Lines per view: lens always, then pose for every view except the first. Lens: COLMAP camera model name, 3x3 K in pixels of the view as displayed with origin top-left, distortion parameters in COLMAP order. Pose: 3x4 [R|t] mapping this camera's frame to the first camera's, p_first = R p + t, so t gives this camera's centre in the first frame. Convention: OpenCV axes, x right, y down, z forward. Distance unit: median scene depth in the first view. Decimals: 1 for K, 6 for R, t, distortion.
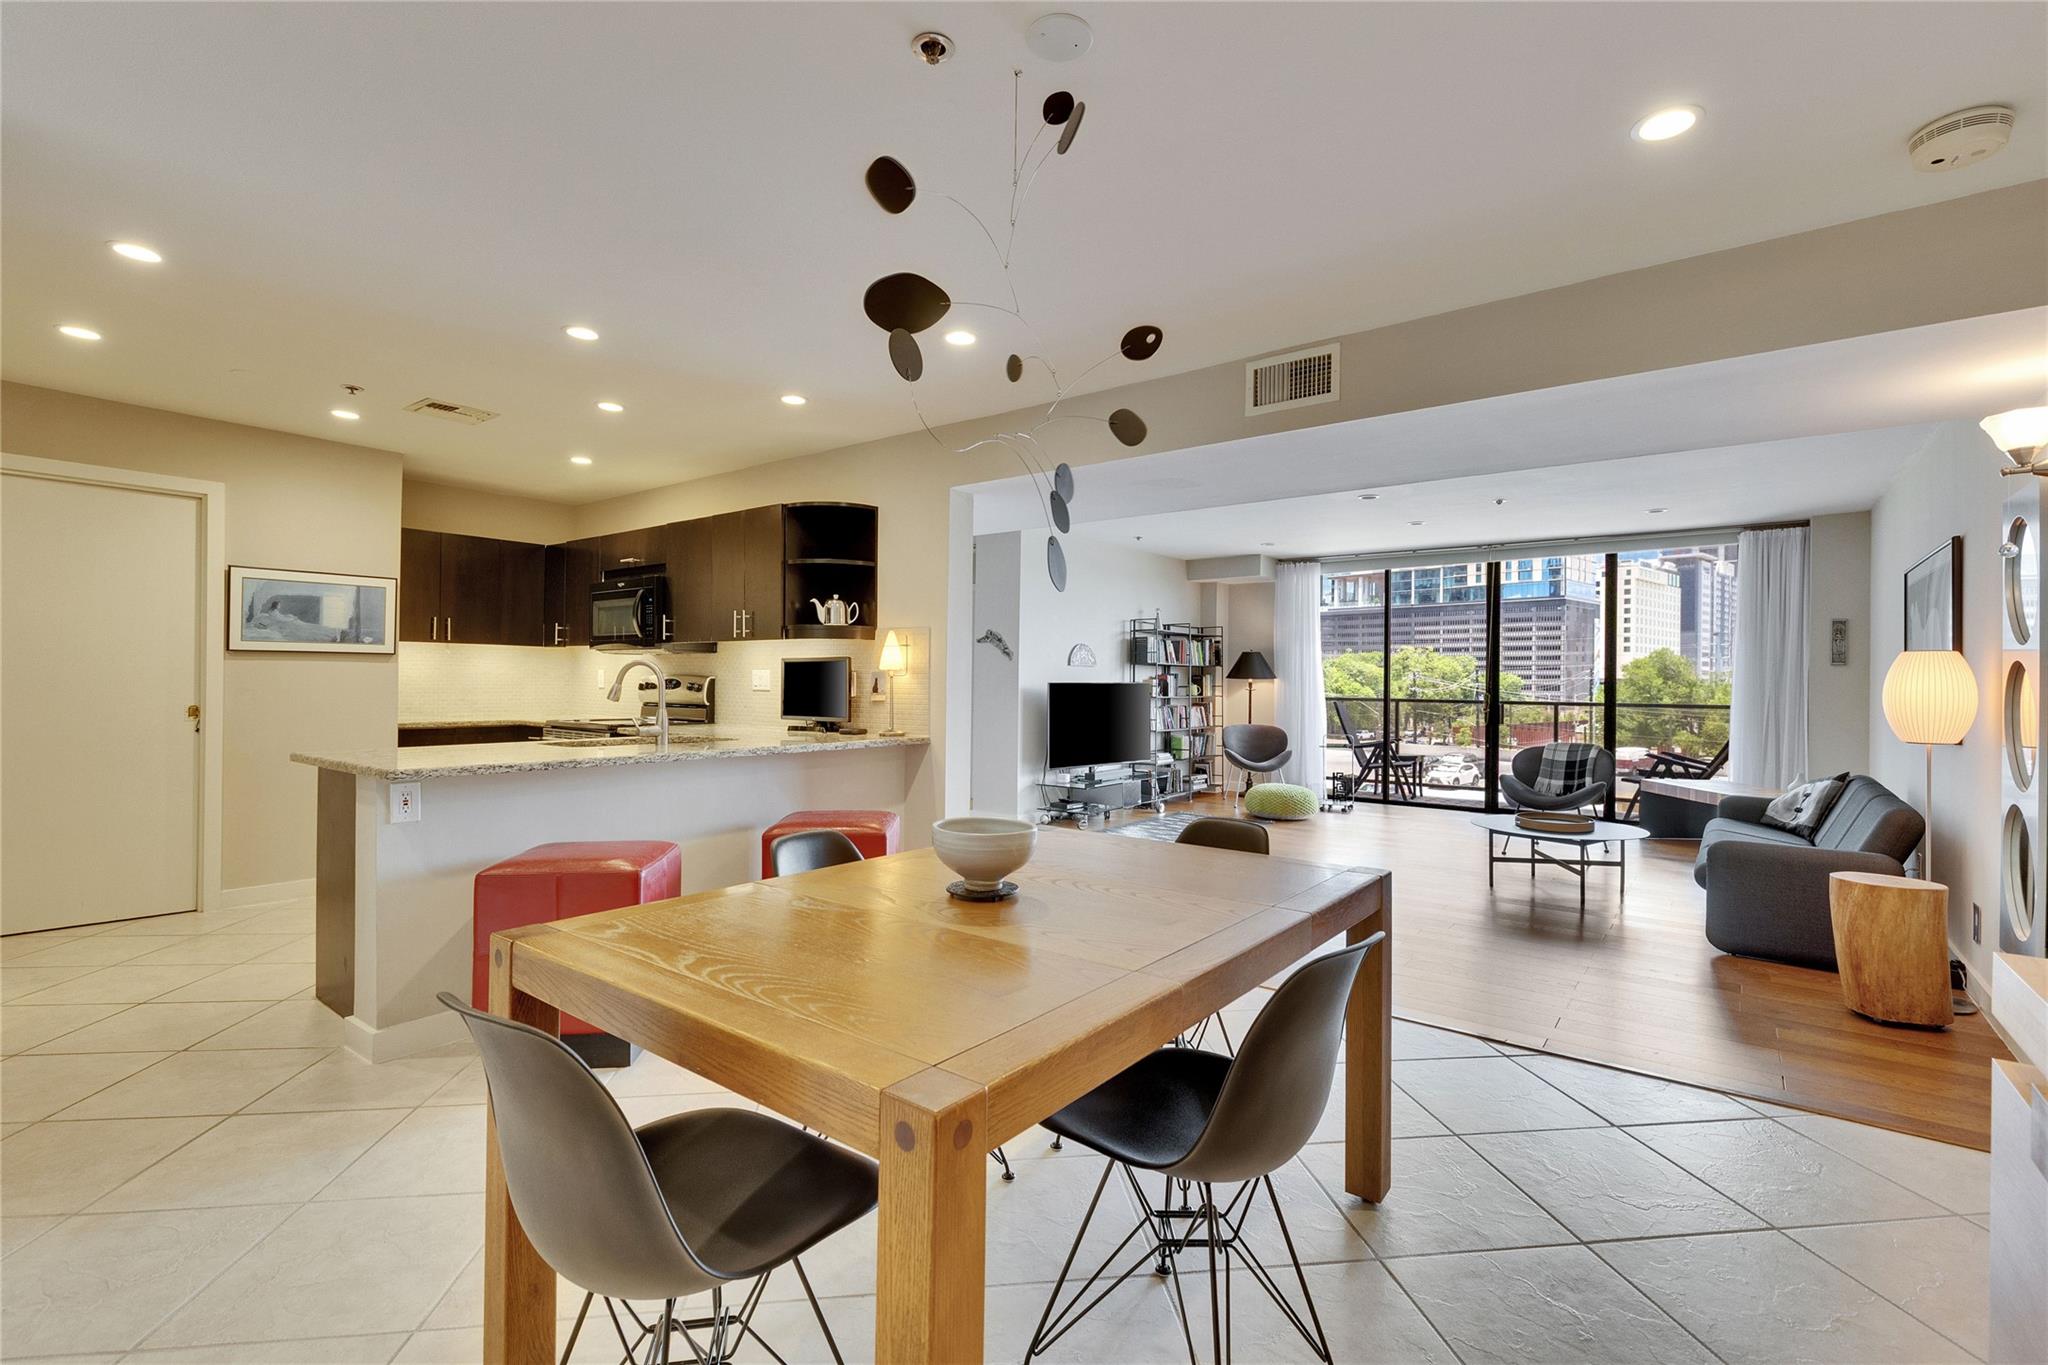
lens RADIAL K [[908.2, 0, 1039.9], [0, 908.2, 682.0], [0, 0, 1]] dist [-0.004935, 0.000330]
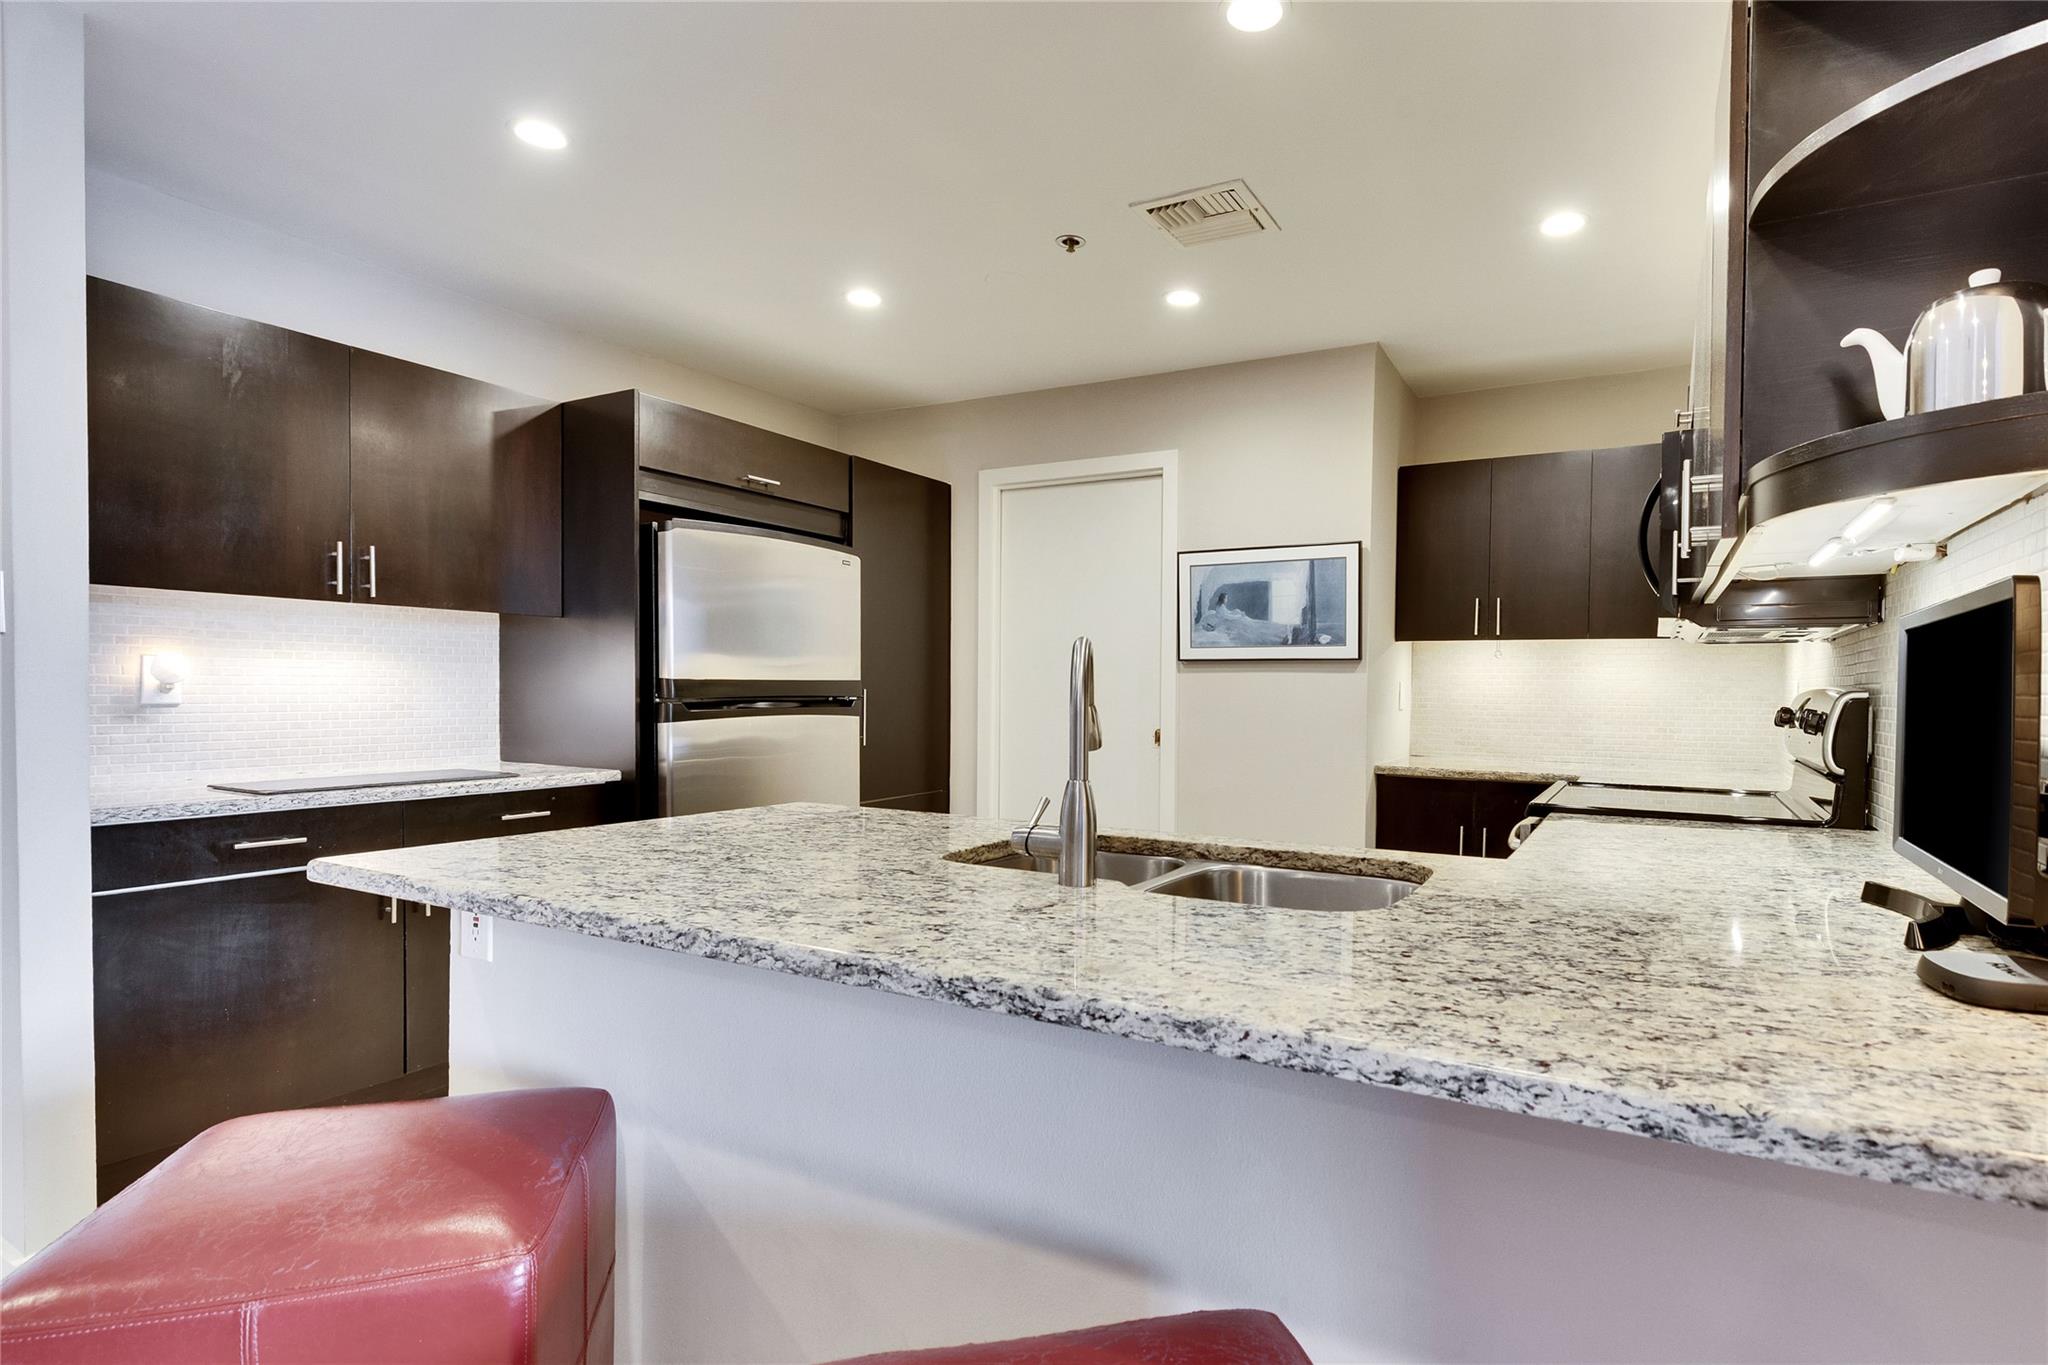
lens RADIAL K [[1015.3, 0, 1114.2], [0, 1015.3, 715.2], [0, 0, 1]] dist [0.006236, 0.000012]
pose [[0.165624, 0.015574, -0.986066, -0.040170], [-0.010664, 0.999845, 0.014000, 0.000558], [0.986131, 0.008197, 0.165765, 0.929162]]
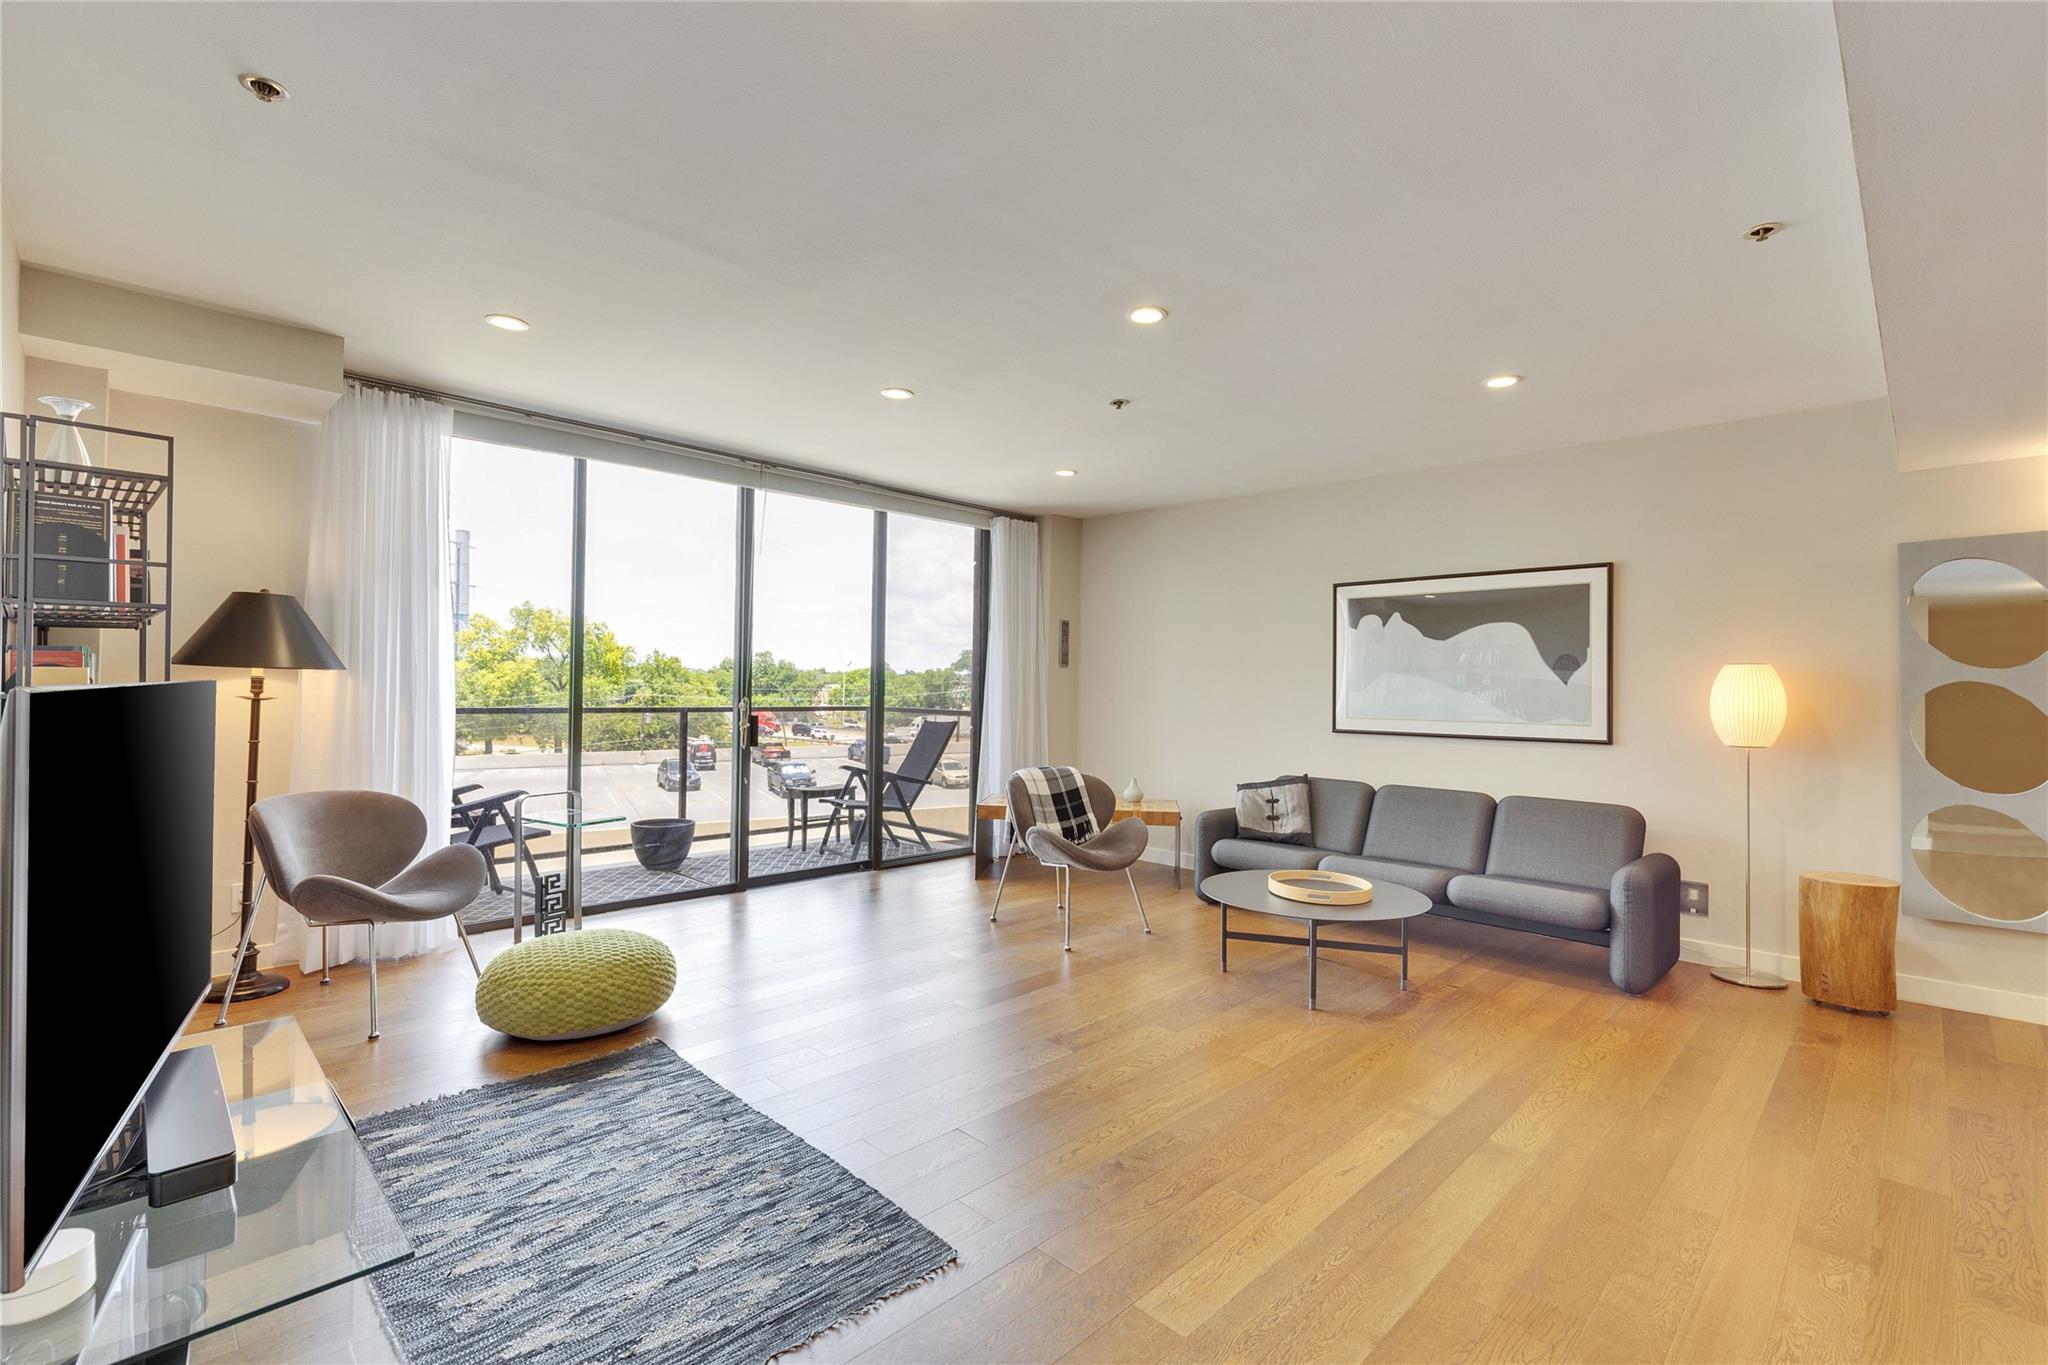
lens RADIAL K [[908.2, 0, 1035.6], [0, 908.2, 678.3], [0, 0, 1]] dist [-0.004935, 0.000330]
pose [[0.123555, 0.002891, 0.992333, -0.213743], [-0.009561, 0.999953, -0.001723, -0.004290], [-0.992292, -0.009275, 0.123577, 1.535962]]
